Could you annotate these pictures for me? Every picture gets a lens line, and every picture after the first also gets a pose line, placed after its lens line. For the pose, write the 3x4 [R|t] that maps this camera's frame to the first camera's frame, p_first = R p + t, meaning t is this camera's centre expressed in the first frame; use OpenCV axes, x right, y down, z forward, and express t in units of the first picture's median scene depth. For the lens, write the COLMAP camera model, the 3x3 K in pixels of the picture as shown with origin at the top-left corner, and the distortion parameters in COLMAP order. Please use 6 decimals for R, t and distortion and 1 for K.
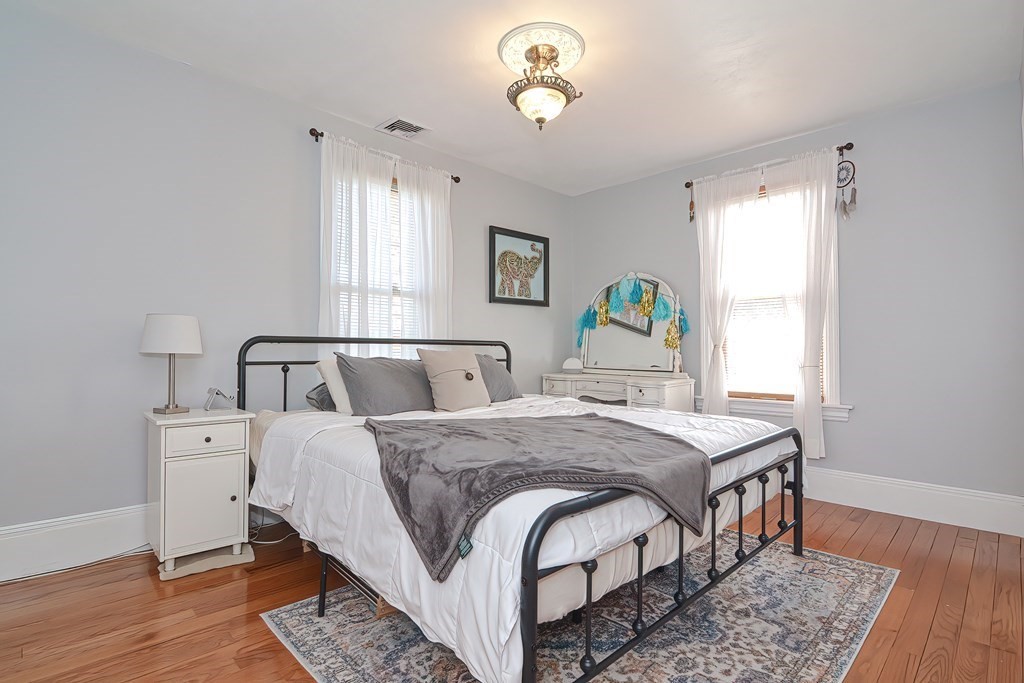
lens RADIAL K [[500.4, 0, 512.1], [0, 500.4, 350.4], [0, 0, 1]] dist [-0.035874, -0.000313]
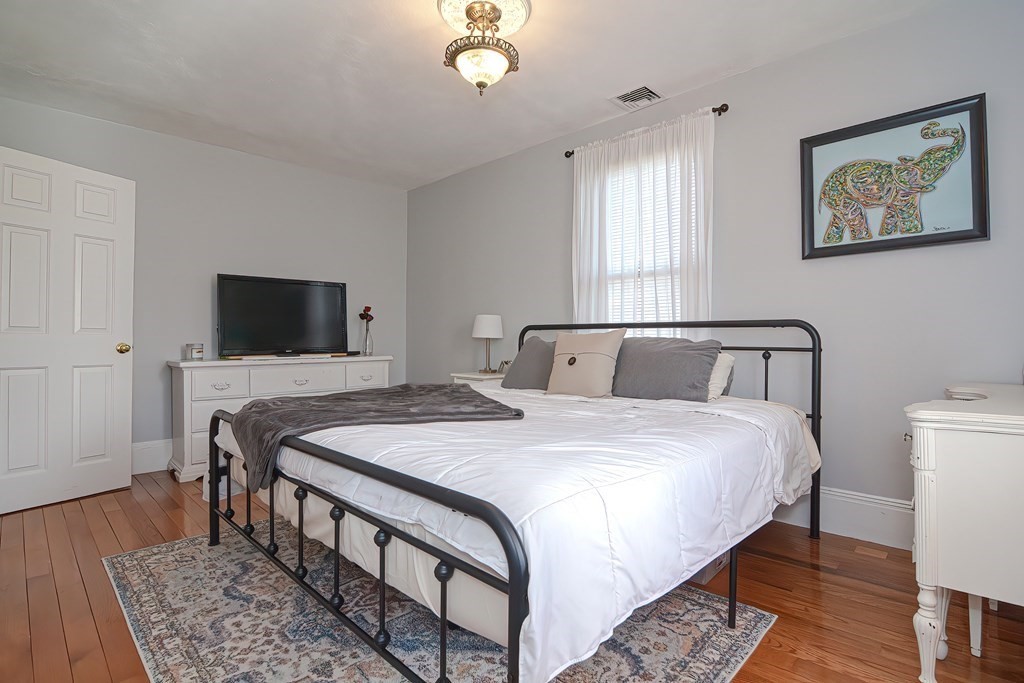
lens RADIAL K [[509.2, 0, 512.0], [0, 509.2, 341.5], [0, 0, 1]] dist [-0.005241, -0.001317]
pose [[0.009132, 0.005668, -0.999942, 0.664521], [0.002018, 0.999982, 0.005686, 0.006098], [0.999956, -0.002070, 0.009120, 0.675452]]
